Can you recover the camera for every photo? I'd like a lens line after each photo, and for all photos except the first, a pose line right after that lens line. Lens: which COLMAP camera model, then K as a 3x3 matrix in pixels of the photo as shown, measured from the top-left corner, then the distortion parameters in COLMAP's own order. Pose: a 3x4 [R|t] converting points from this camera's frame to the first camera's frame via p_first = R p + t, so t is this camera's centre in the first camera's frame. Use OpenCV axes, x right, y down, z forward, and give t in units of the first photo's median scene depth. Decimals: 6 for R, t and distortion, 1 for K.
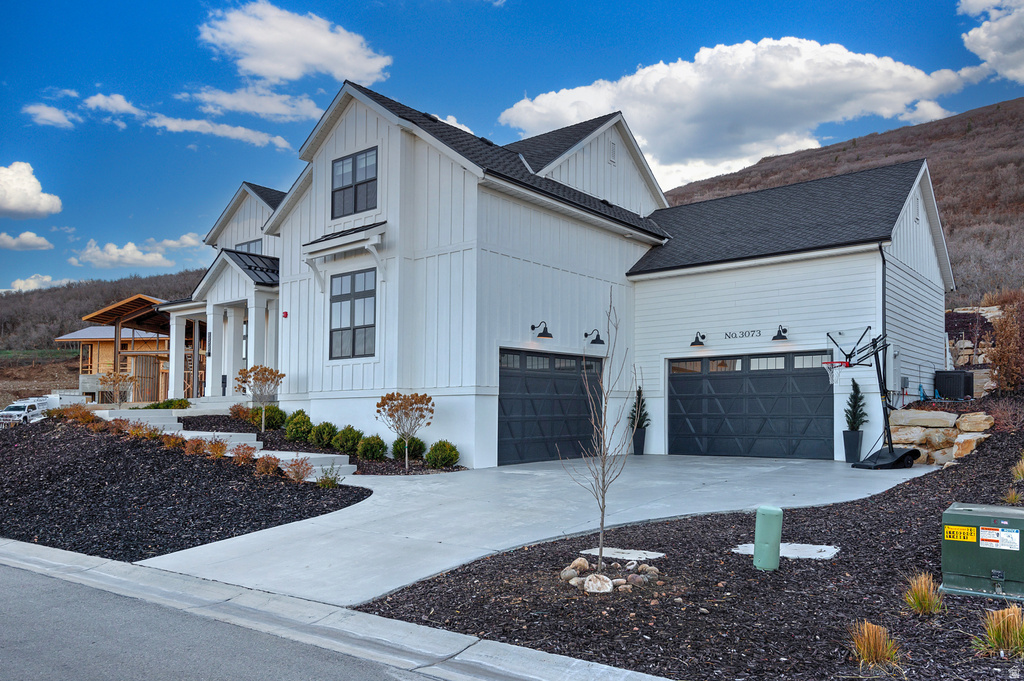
lens RADIAL K [[708.3, 0, 512.0], [0, 708.3, 340.5], [0, 0, 1]] dist [0.030571, 0.000327]
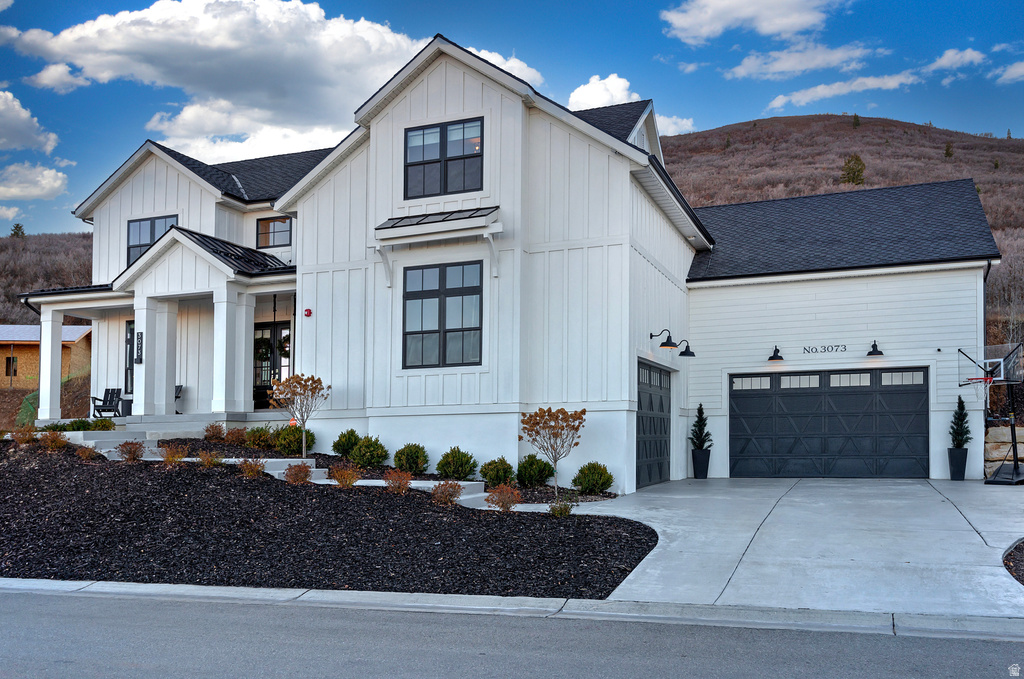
lens RADIAL K [[825.6, 0, 511.9], [0, 825.6, 358.1], [0, 0, 1]] dist [0.008926, 0.002329]
pose [[0.967559, 0.019227, 0.251911, -0.383448], [-0.020026, 0.999799, 0.000611, 0.011770], [-0.251849, -0.005636, 0.967750, 0.037566]]
